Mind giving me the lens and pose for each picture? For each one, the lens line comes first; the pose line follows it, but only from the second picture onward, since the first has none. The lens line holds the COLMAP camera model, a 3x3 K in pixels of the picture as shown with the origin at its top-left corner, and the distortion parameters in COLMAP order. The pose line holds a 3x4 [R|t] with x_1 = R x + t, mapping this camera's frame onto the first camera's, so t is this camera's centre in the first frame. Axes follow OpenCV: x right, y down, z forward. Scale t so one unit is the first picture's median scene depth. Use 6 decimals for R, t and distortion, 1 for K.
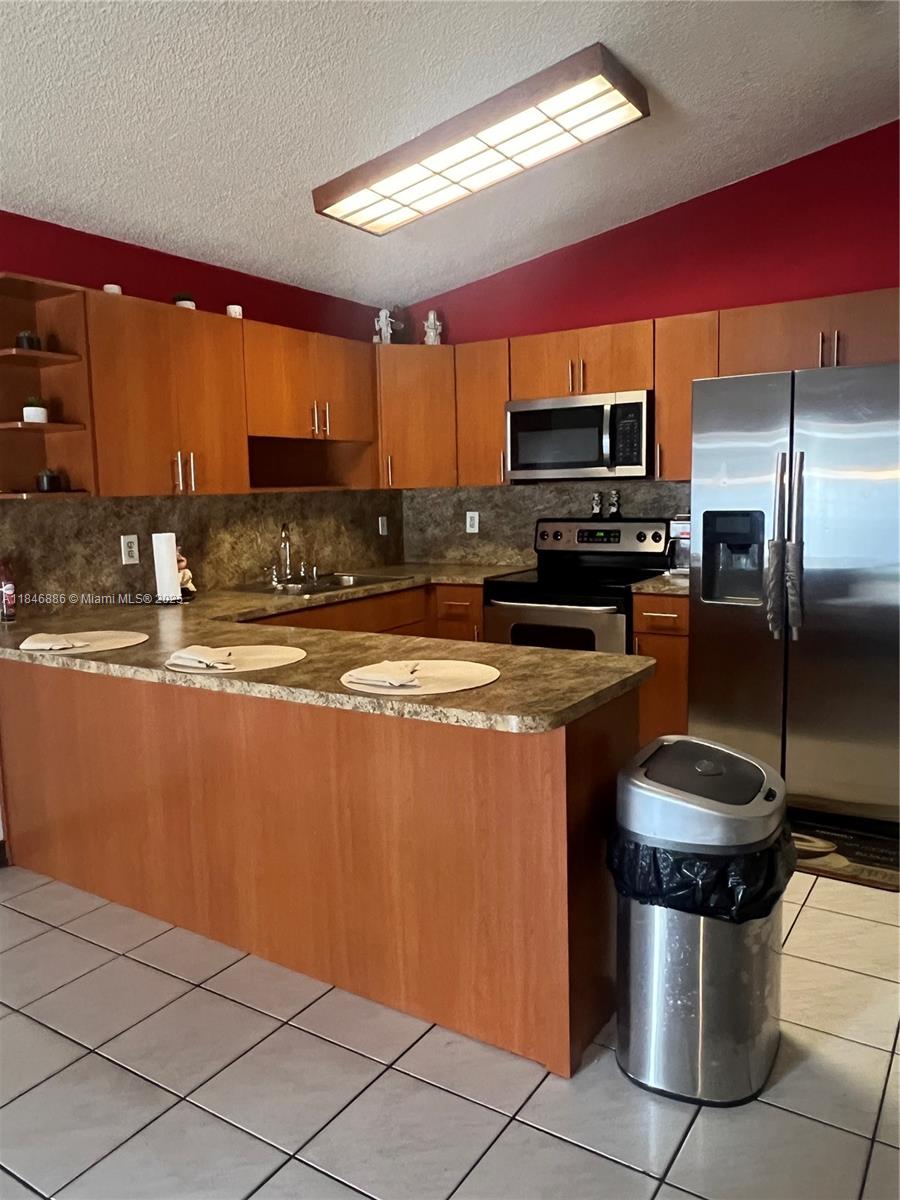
lens RADIAL K [[868.4, 0, 449.4], [0, 868.4, 584.2], [0, 0, 1]] dist [0.002943, 0.000800]
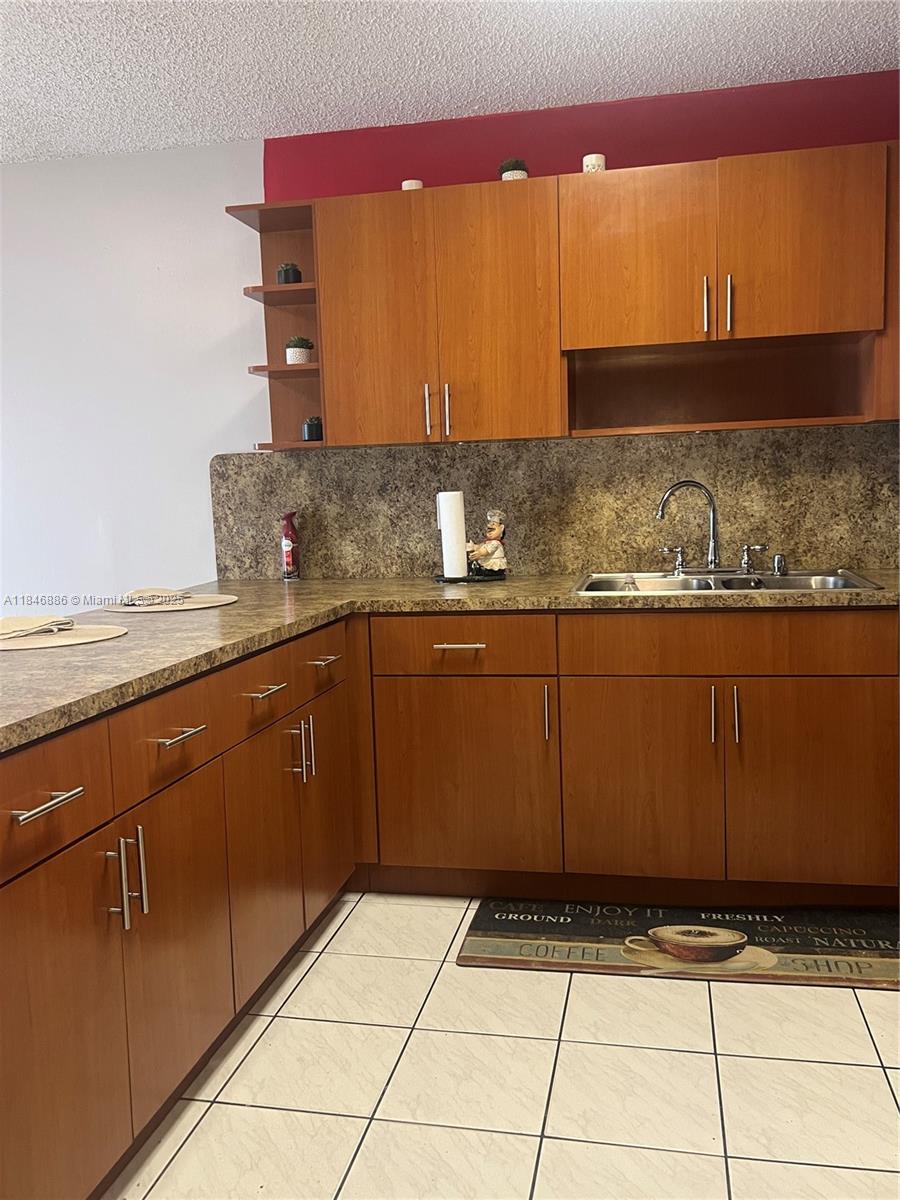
lens RADIAL K [[991.3, 0, 450.5], [0, 991.3, 612.7], [0, 0, 1]] dist [0.006555, -0.003707]
pose [[0.363190, 0.125608, -0.923210, 0.413813], [-0.077967, 0.991493, 0.104227, -0.035567], [0.928447, 0.034125, 0.369893, 0.551970]]
